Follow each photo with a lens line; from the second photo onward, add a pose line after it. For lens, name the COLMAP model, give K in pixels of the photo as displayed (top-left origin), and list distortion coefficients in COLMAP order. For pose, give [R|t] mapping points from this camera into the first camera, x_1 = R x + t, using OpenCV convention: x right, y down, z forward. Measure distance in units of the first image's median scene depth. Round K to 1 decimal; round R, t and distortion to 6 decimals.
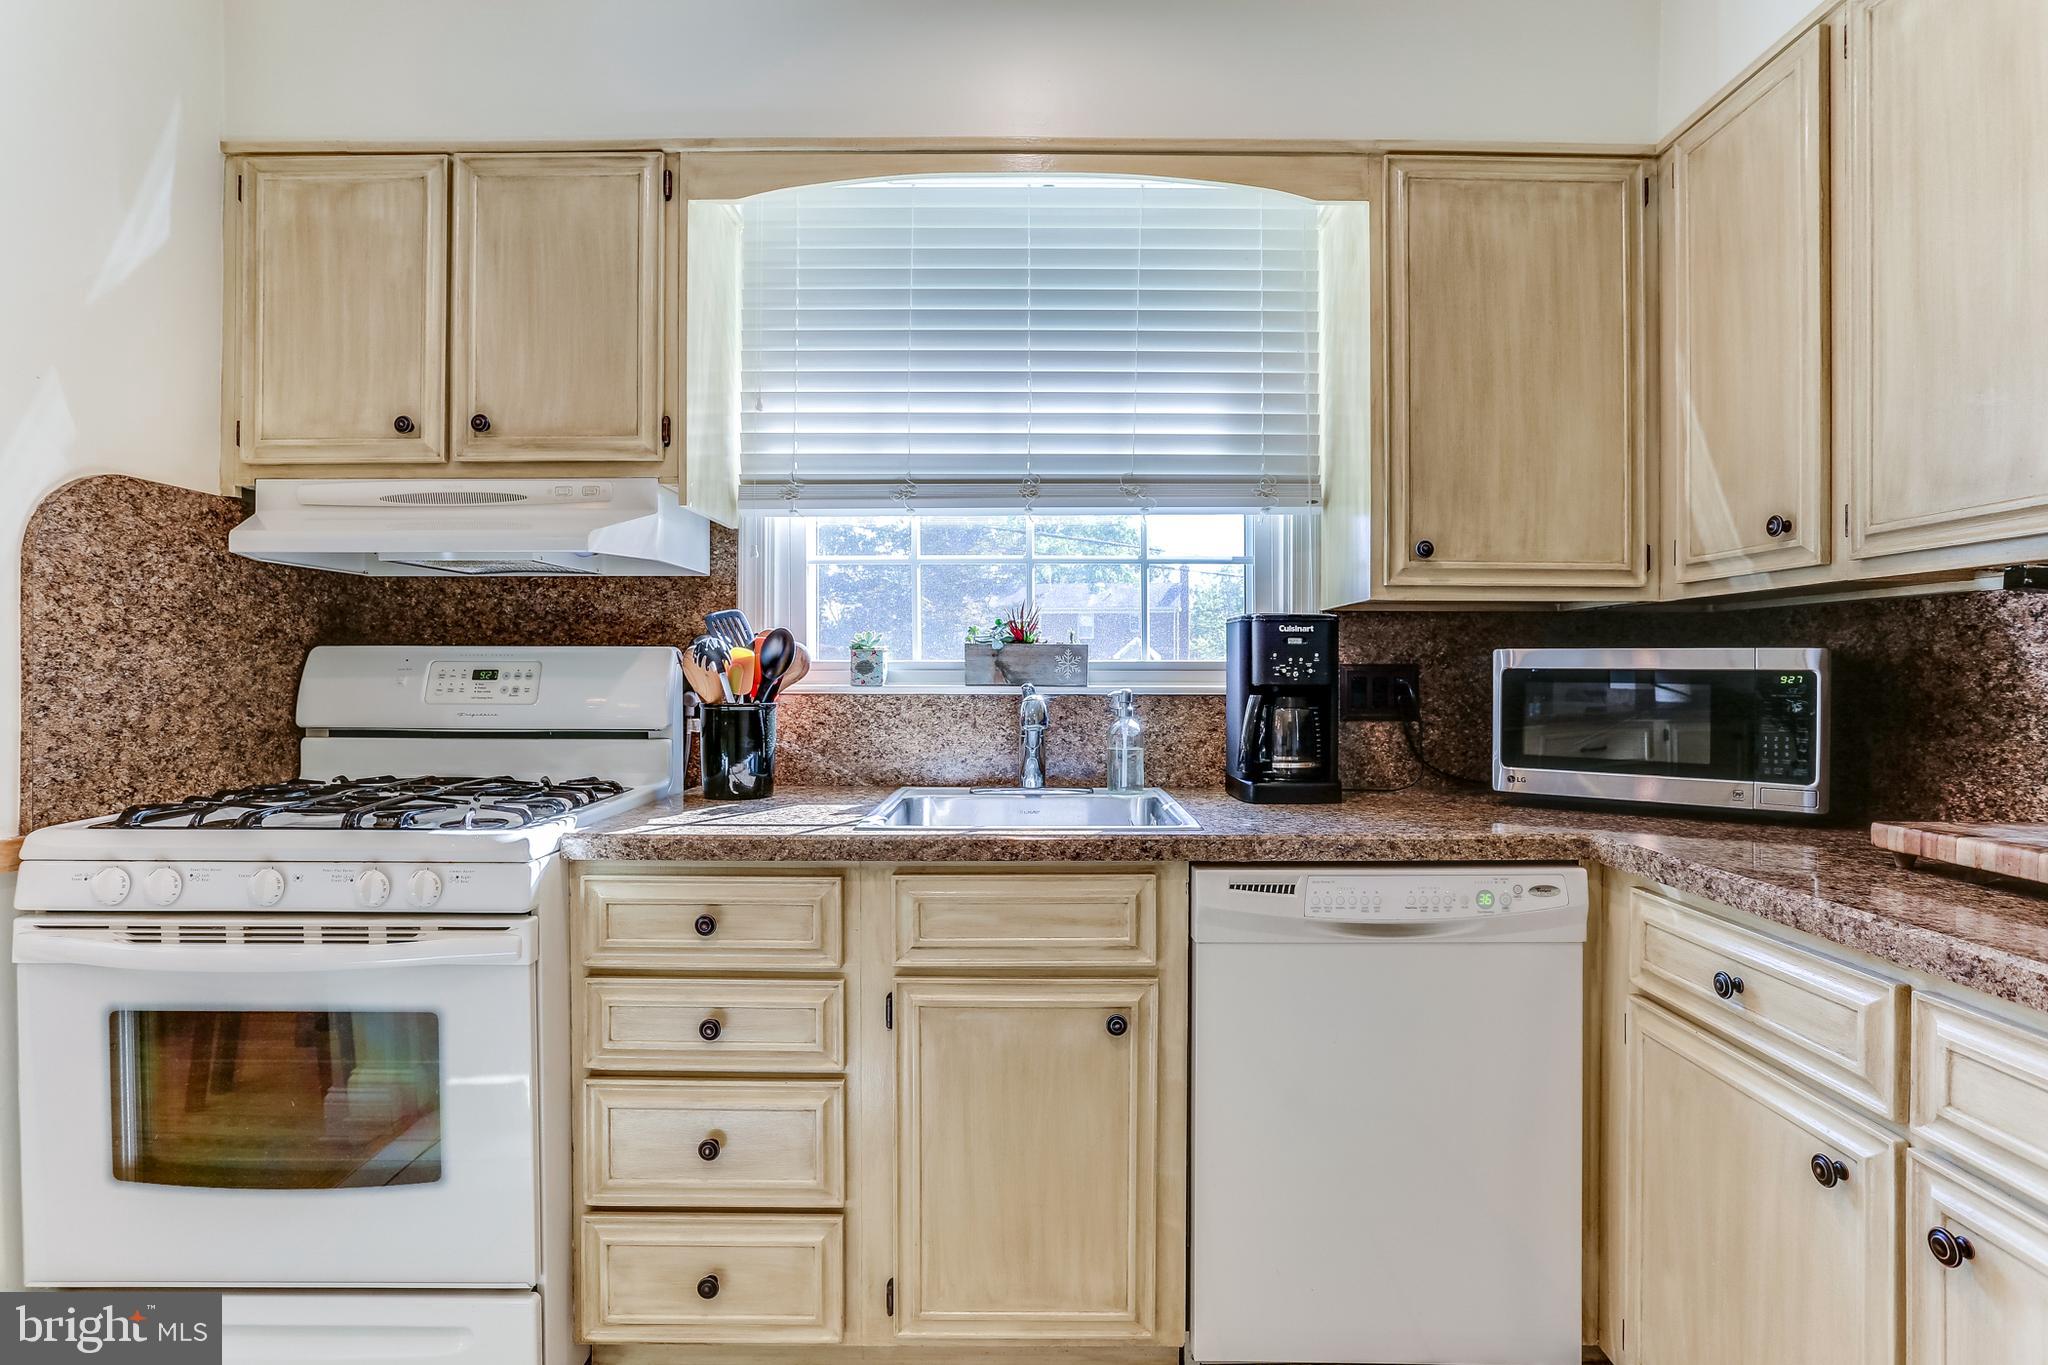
lens RADIAL K [[1004.7, 0, 1025.7], [0, 1004.7, 675.8], [0, 0, 1]] dist [-0.017184, 0.001980]
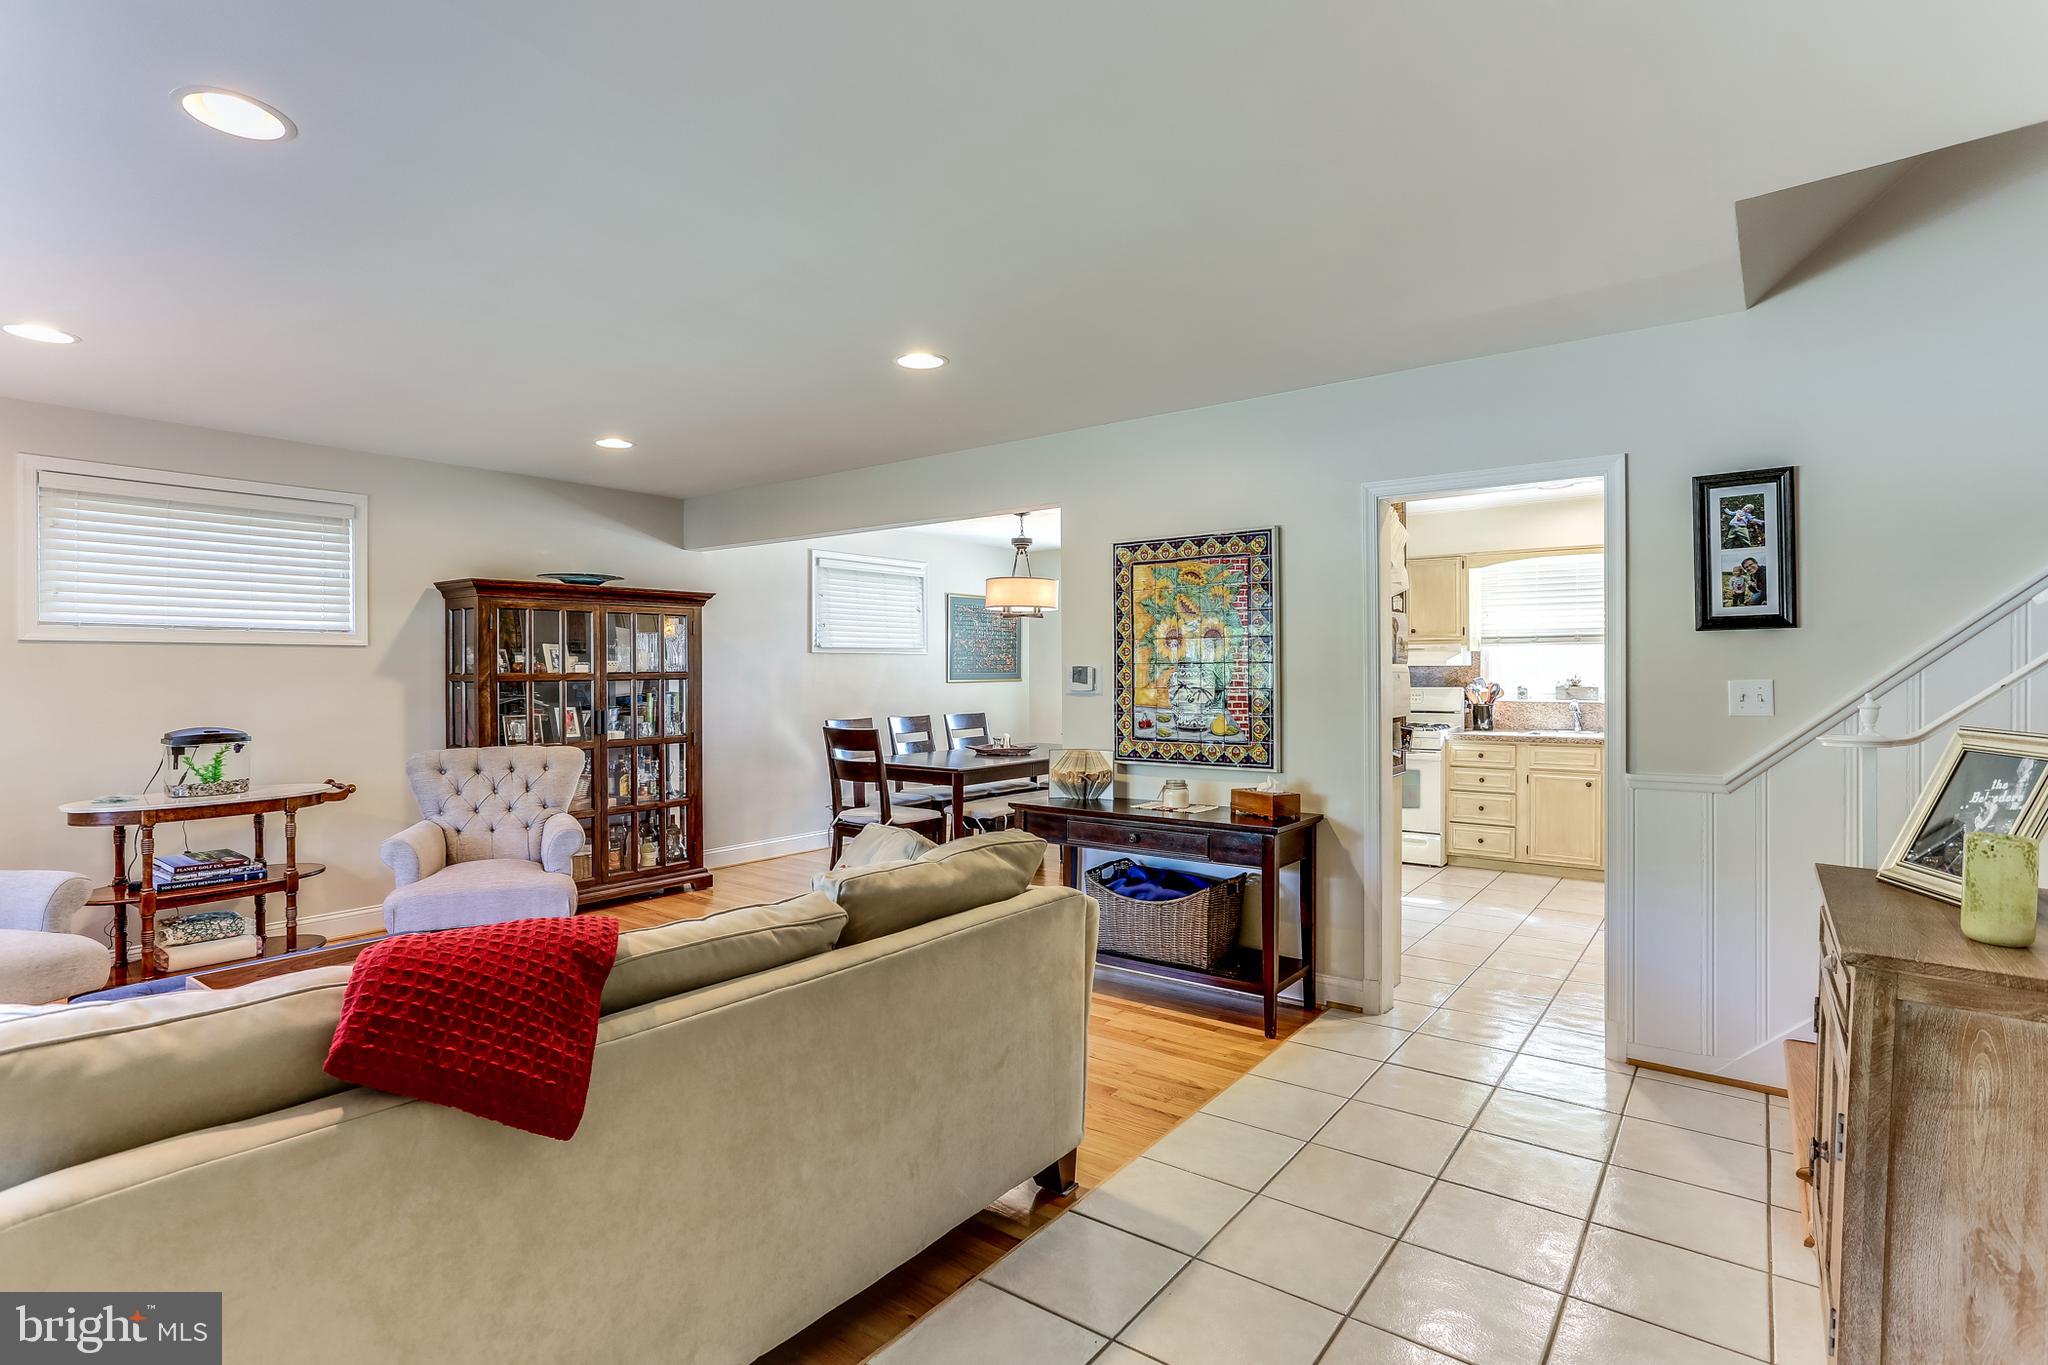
lens RADIAL K [[1004.7, 0, 1023.5], [0, 1004.7, 675.4], [0, 0, 1]] dist [-0.017184, 0.001980]
pose [[0.810114, -0.003577, -0.586261, 0.467204], [-0.000188, 0.999980, -0.006360, -0.050295], [0.586272, 0.005262, 0.810097, -2.786593]]
